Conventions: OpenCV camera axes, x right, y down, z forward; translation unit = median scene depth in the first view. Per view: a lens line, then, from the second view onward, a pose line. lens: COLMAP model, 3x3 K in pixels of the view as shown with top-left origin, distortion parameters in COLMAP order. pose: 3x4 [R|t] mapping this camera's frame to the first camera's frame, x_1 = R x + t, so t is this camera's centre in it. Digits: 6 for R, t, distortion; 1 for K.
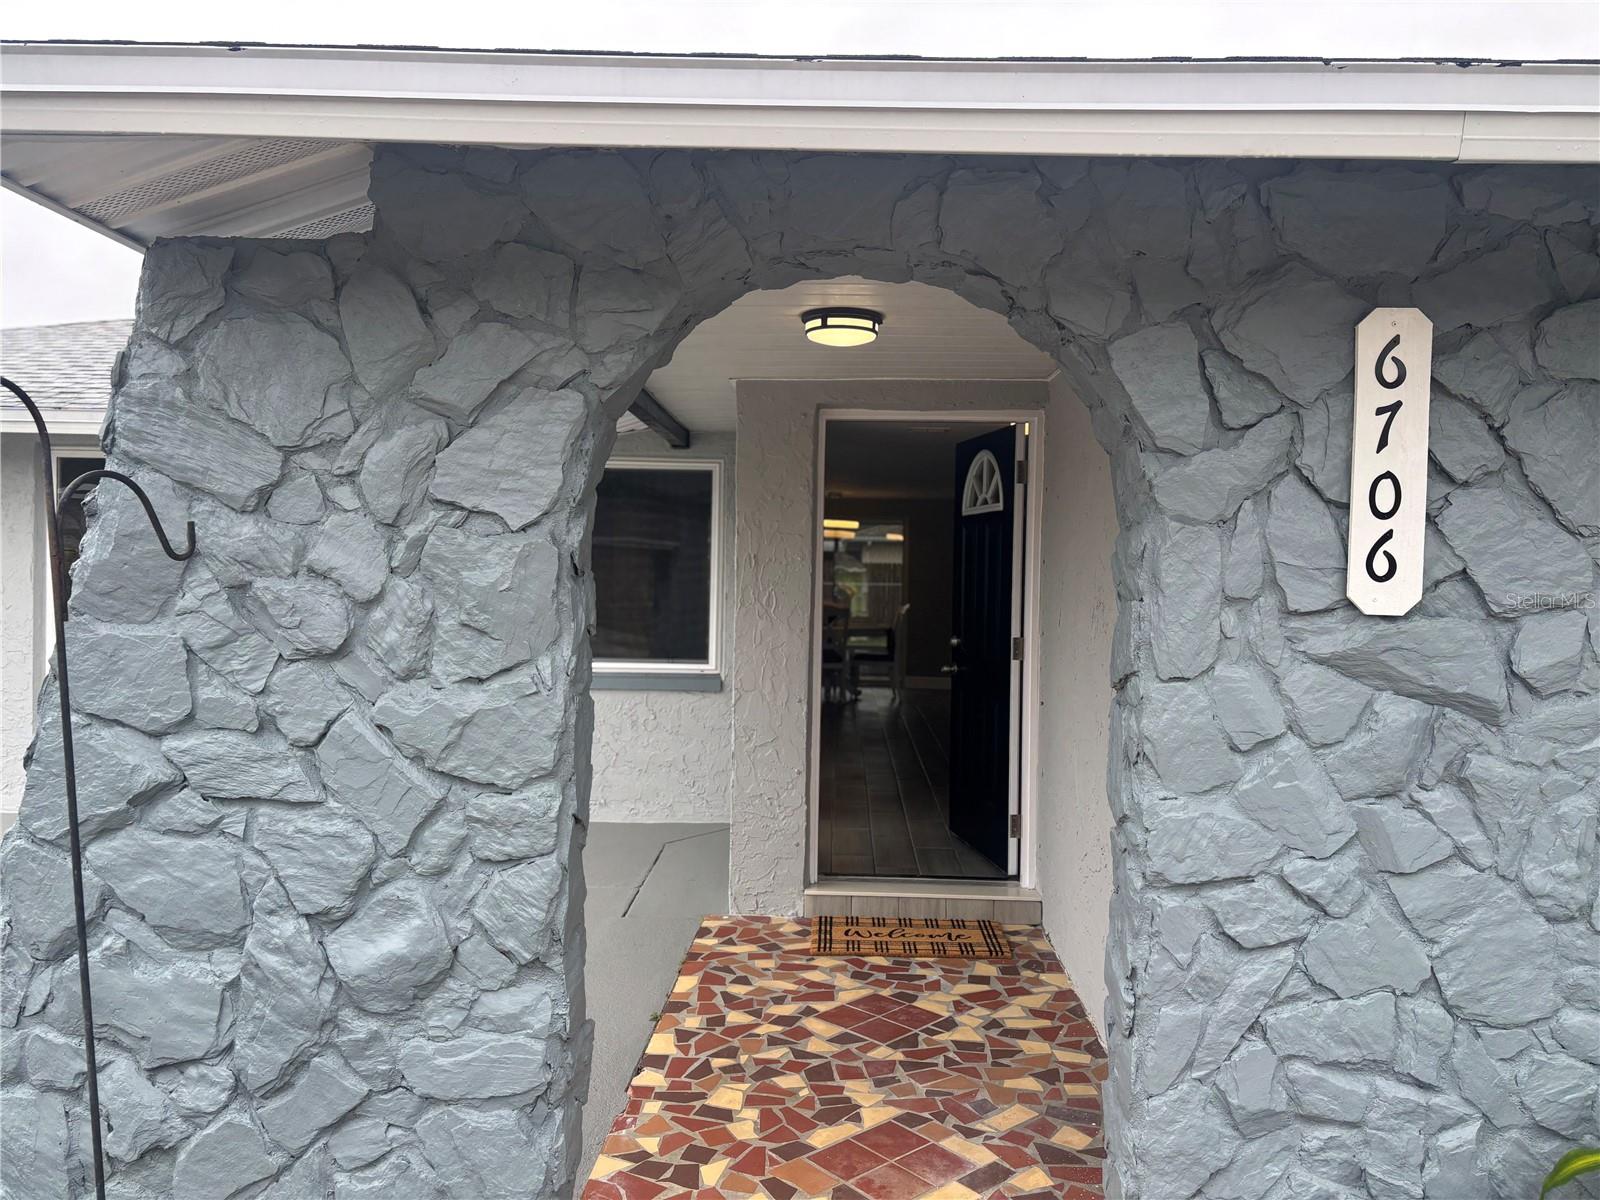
lens RADIAL K [[1217.3, 0, 800.0], [0, 1217.3, 600.0], [0, 0, 1]] dist [0.099953, -0.100665]
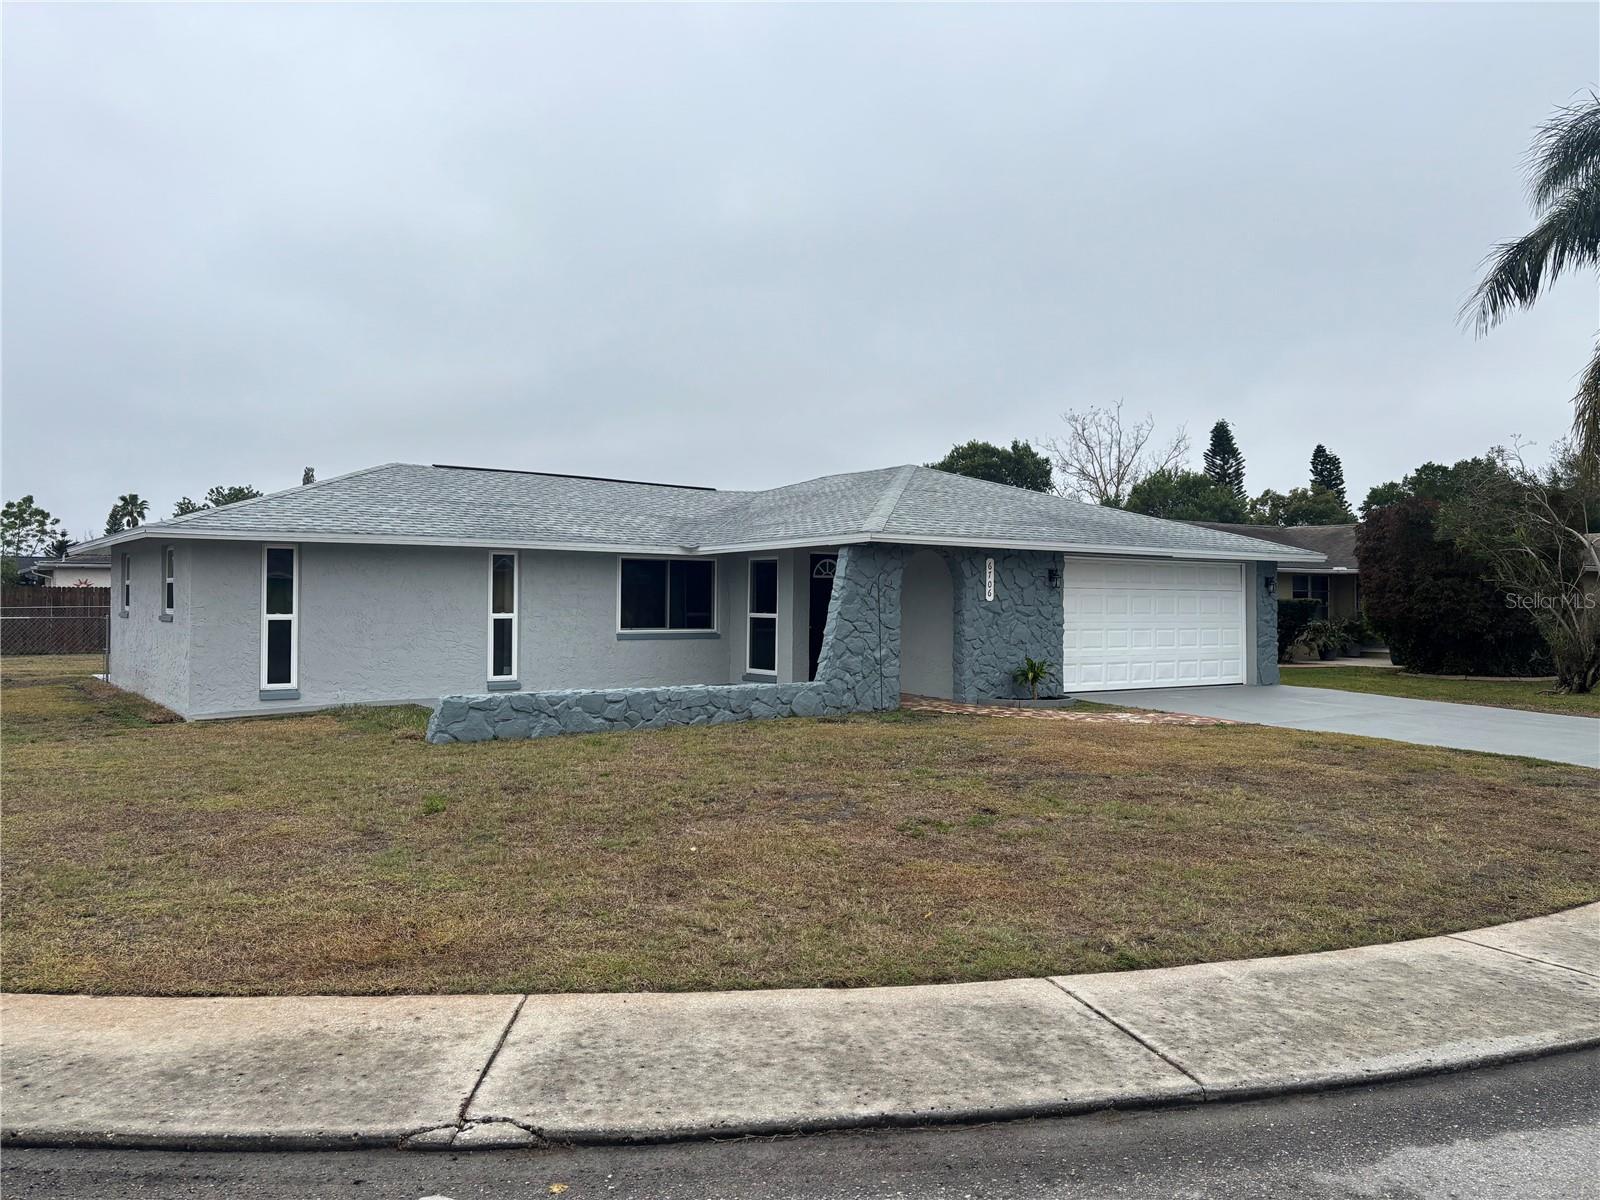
lens RADIAL K [[1217.3, 0, 800.0], [0, 1217.3, 600.0], [0, 0, 1]] dist [0.099953, -0.100665]
pose [[0.785300, -0.008302, 0.619060, -4.653806], [0.021503, 0.999673, -0.013871, 0.078439], [-0.618742, 0.024204, 0.785221, -3.782782]]
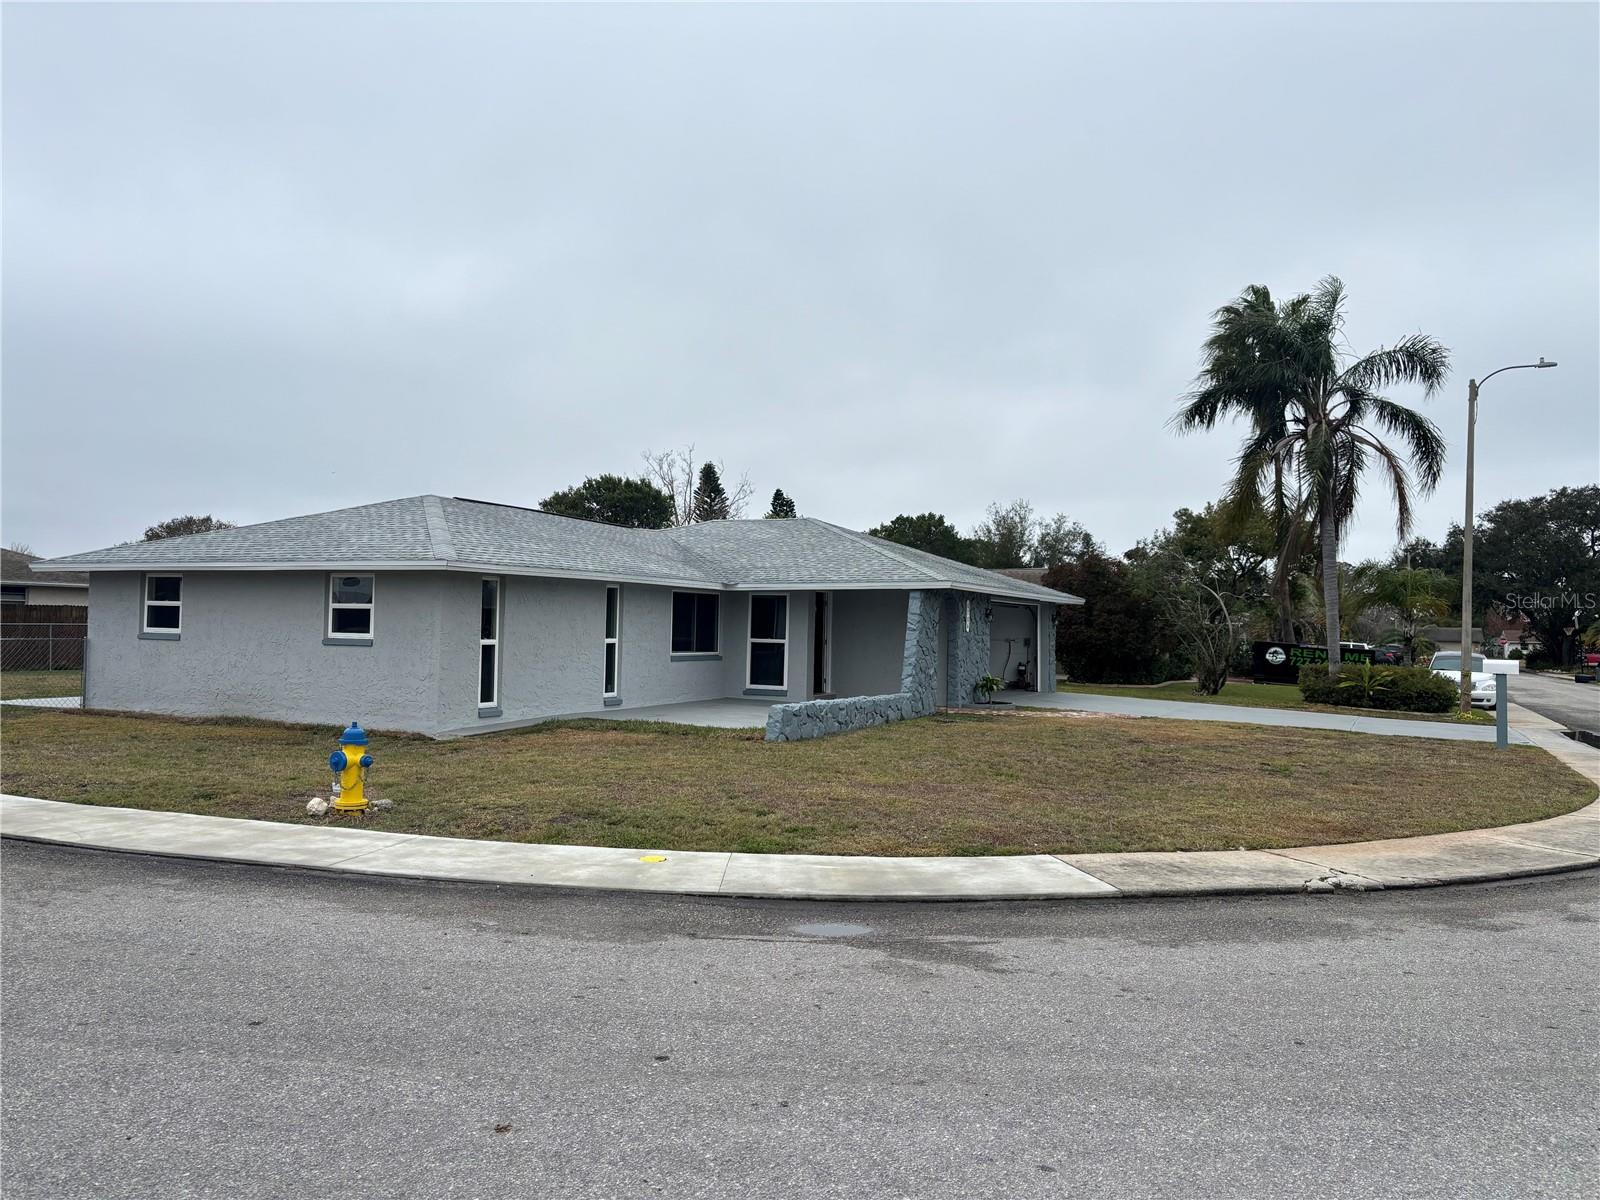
lens RADIAL K [[1217.3, 0, 800.0], [0, 1217.3, 600.0], [0, 0, 1]] dist [0.099953, -0.100665]
pose [[0.394801, 0.014031, 0.918659, -8.582206], [0.010681, 0.999746, -0.019860, -0.061725], [-0.918704, 0.017653, 0.394551, -1.522845]]
